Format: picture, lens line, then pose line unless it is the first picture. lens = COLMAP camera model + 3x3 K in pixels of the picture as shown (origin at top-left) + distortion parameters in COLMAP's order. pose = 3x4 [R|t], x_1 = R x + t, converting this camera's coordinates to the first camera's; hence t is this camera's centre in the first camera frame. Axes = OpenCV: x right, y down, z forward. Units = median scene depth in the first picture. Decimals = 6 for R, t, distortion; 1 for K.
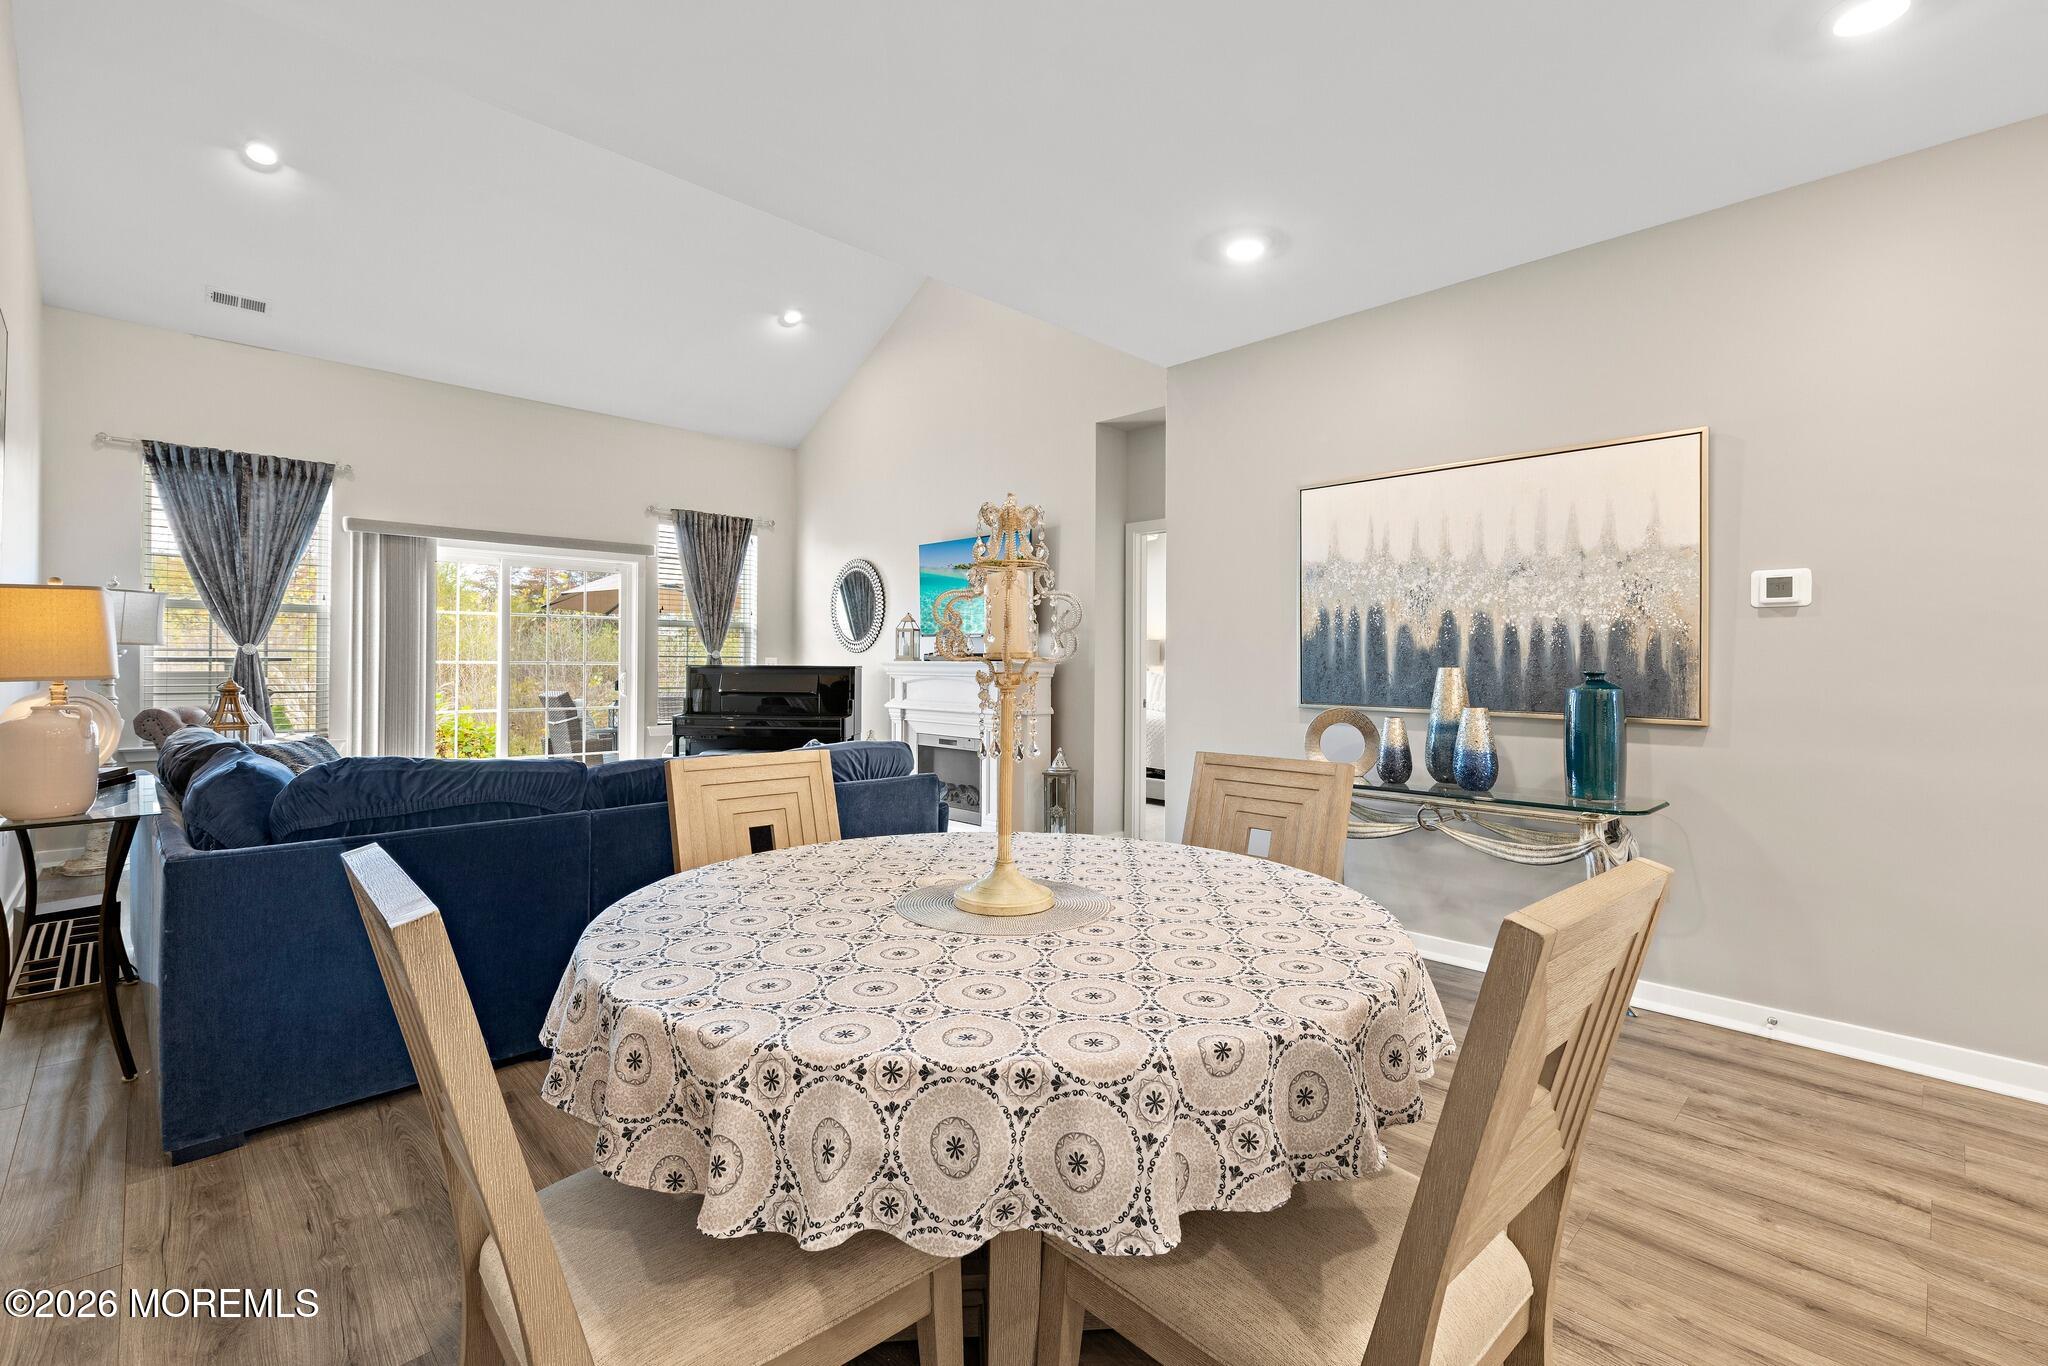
lens RADIAL K [[893.7, 0, 1030.5], [0, 893.7, 659.8], [0, 0, 1]] dist [0.002396, -0.000361]
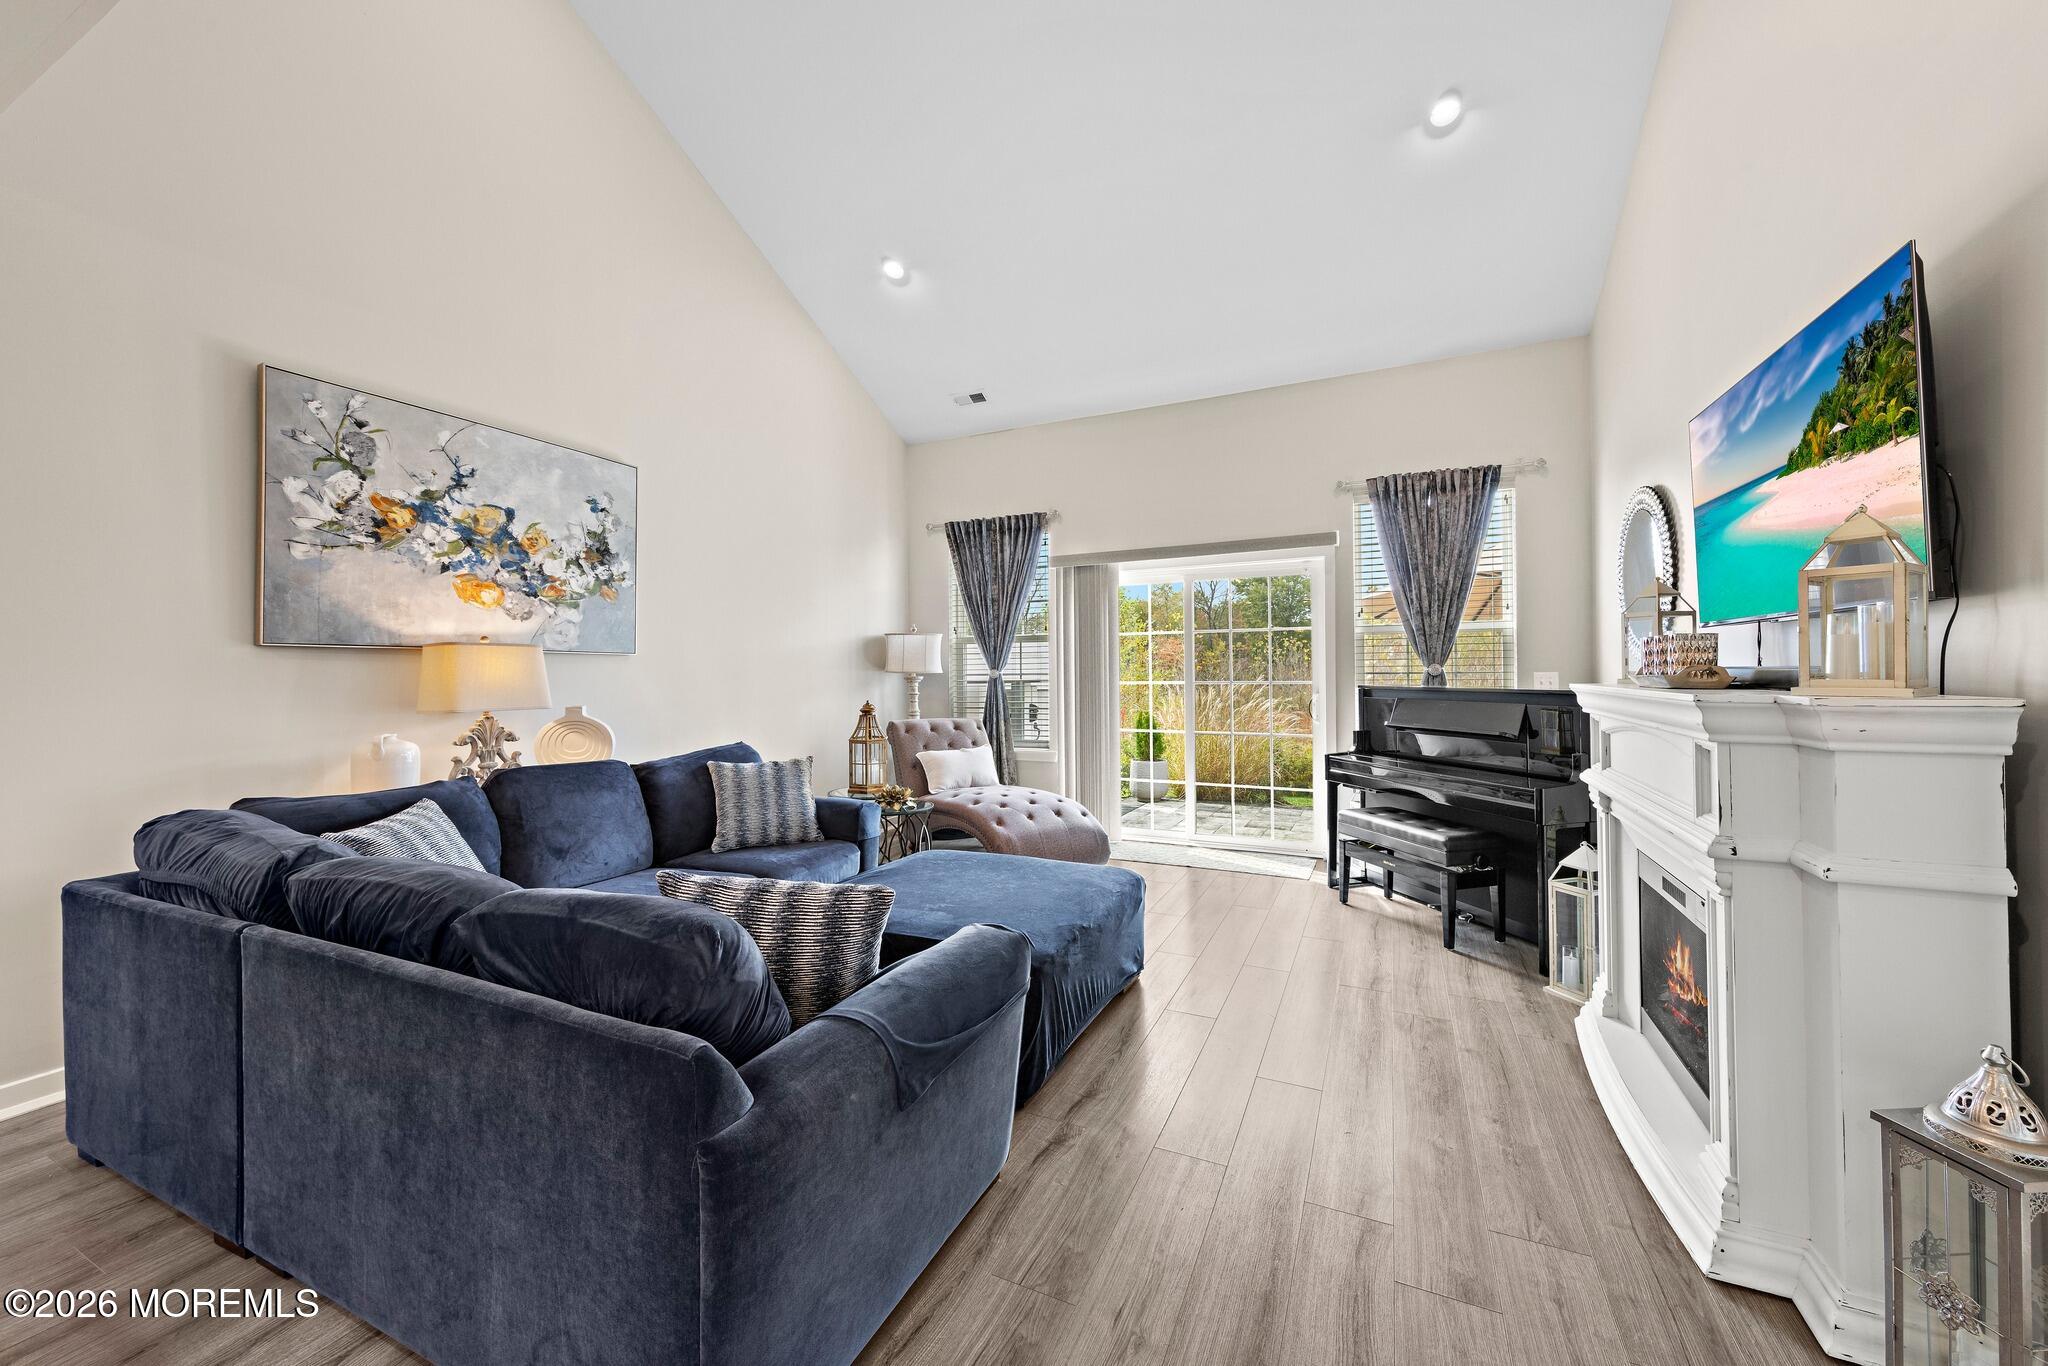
lens RADIAL K [[765.9, 0, 1027.2], [0, 765.9, 668.2], [0, 0, 1]] dist [0.002529, -0.000207]
pose [[0.342281, -0.013489, -0.939501, 0.150832], [0.016261, 0.999832, -0.008431, -0.010649], [0.939457, -0.012391, 0.342443, 0.702940]]
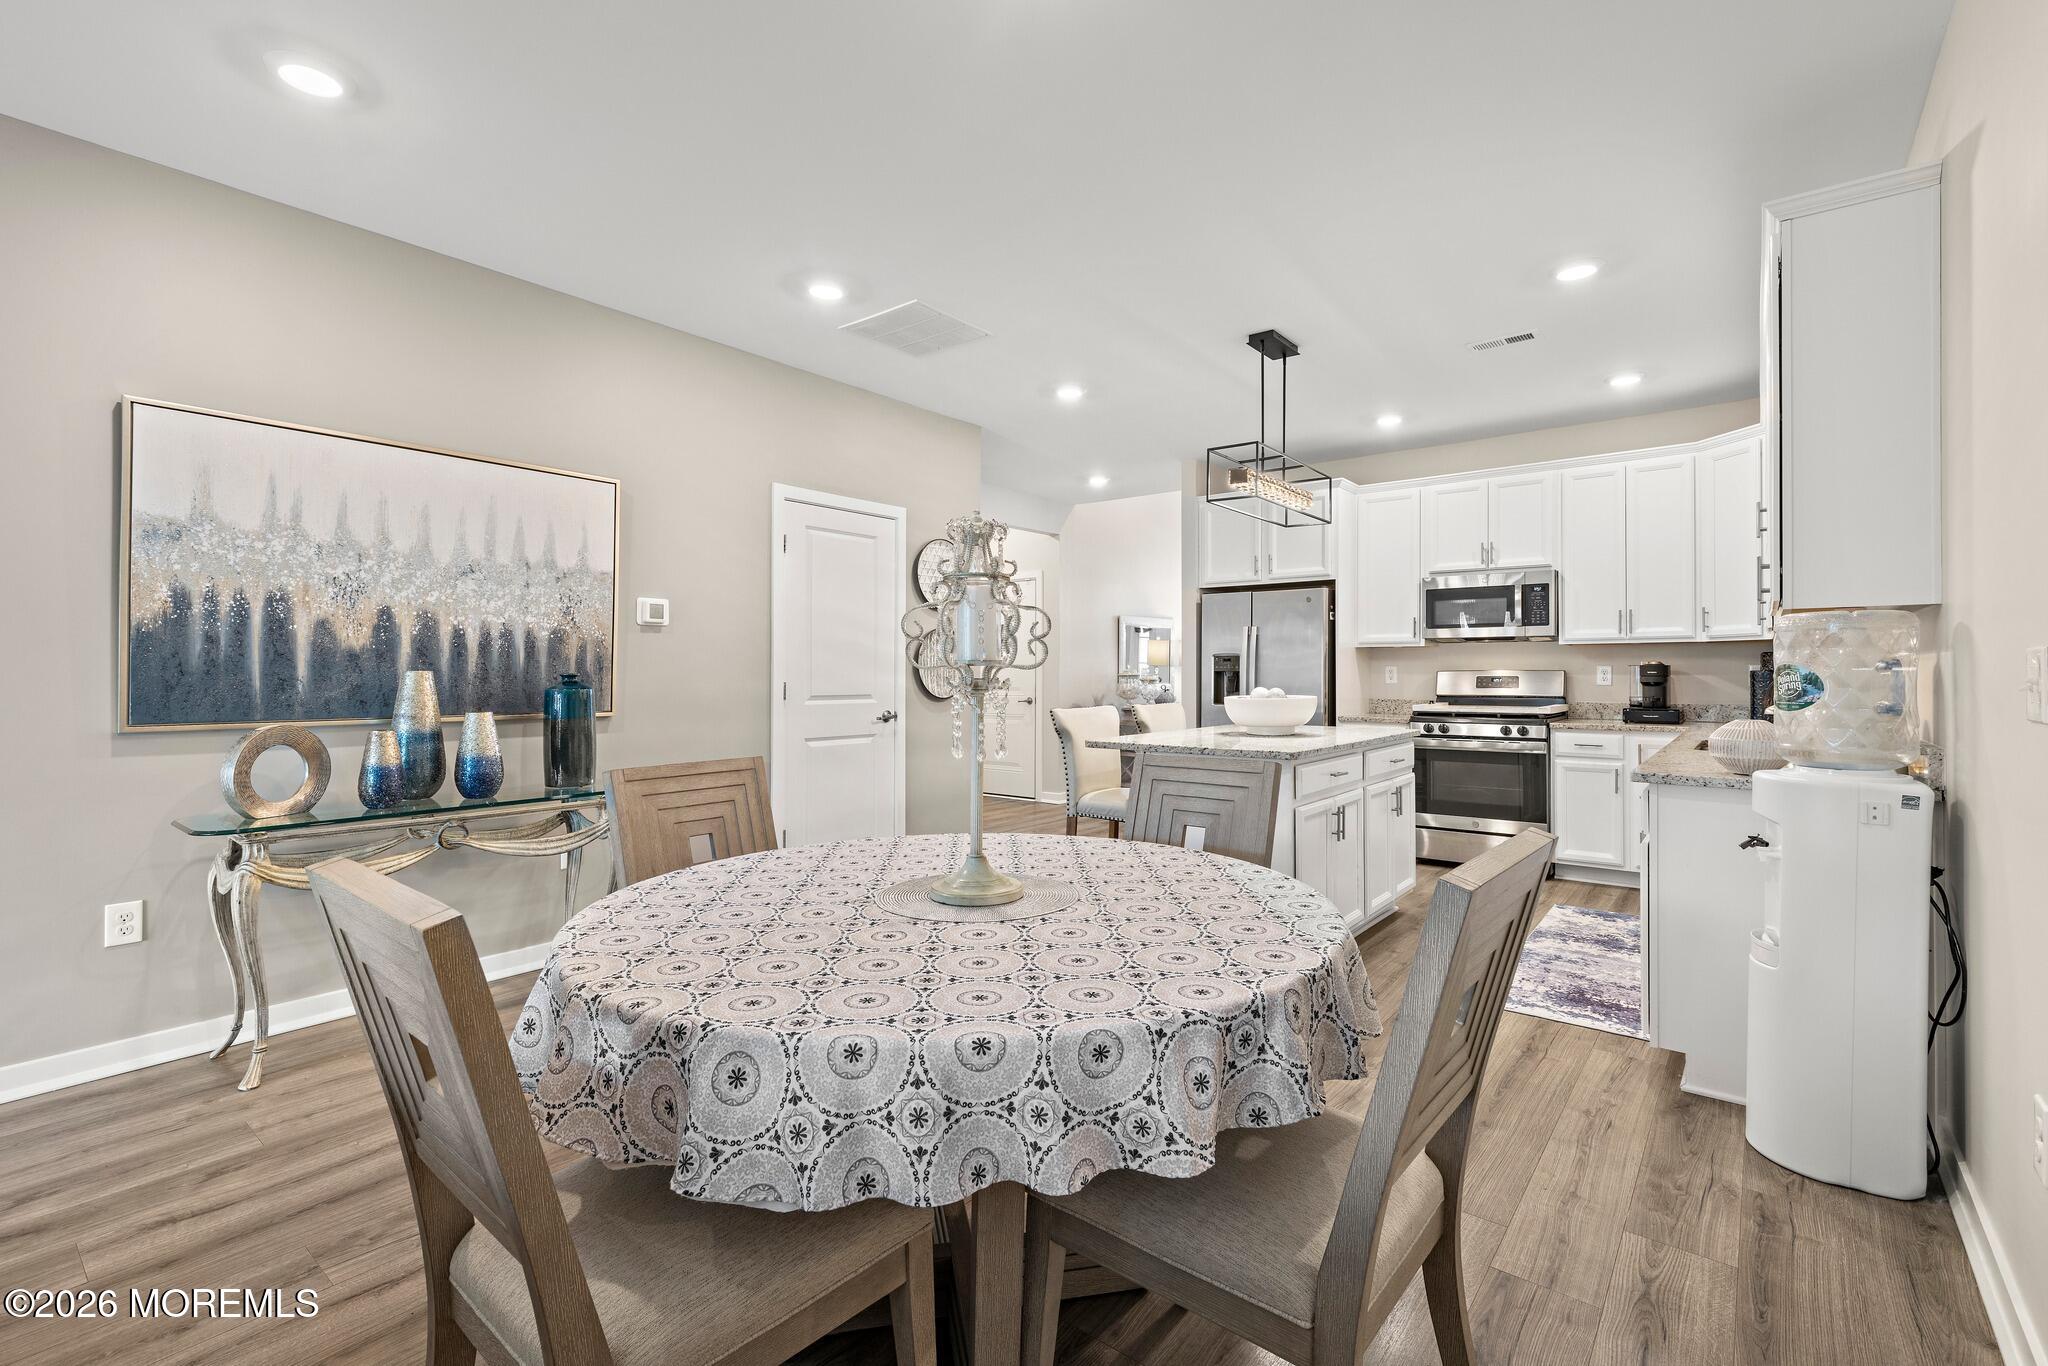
lens RADIAL K [[905.8, 0, 1024.7], [0, 905.8, 669.1], [0, 0, 1]] dist [0.000821, -0.000035]
pose [[-0.110654, -0.003247, 0.993854, -0.322709], [-0.008093, 0.999964, 0.002366, -0.000191], [-0.993826, -0.007782, -0.110677, 0.313127]]
